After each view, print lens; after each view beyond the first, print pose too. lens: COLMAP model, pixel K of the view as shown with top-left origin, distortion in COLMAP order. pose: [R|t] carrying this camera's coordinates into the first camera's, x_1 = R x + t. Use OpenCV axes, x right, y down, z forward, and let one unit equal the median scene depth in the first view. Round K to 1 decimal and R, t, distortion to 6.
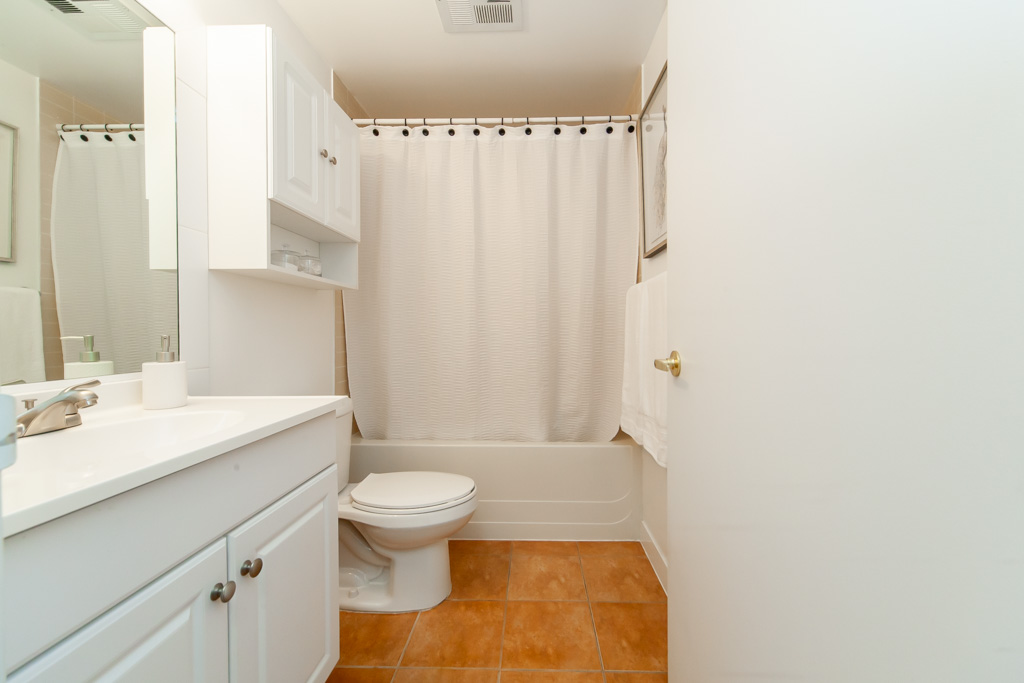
lens RADIAL K [[370.8, 0, 511.1], [0, 370.8, 347.3], [0, 0, 1]] dist [0.000603, 0.000056]
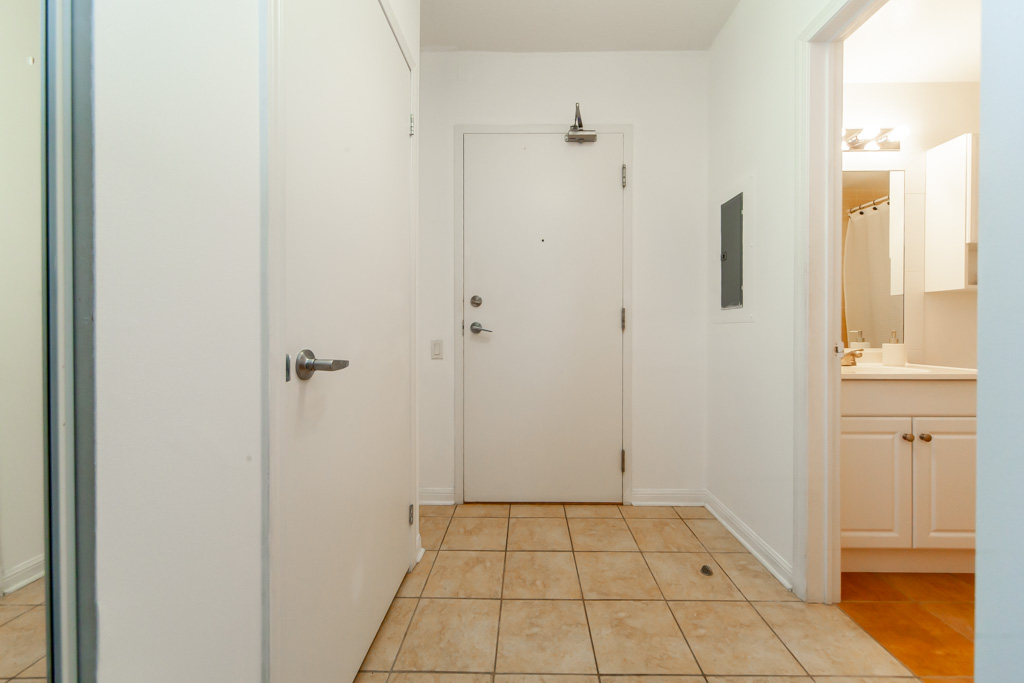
lens RADIAL K [[365.9, 0, 513.3], [0, 365.9, 329.8], [0, 0, 1]] dist [0.001568, -0.000062]
pose [[-0.041117, -0.009941, -0.999105, 1.214439], [-0.031591, 0.999463, -0.008645, 0.049109], [0.998655, 0.031208, -0.041409, -1.048151]]
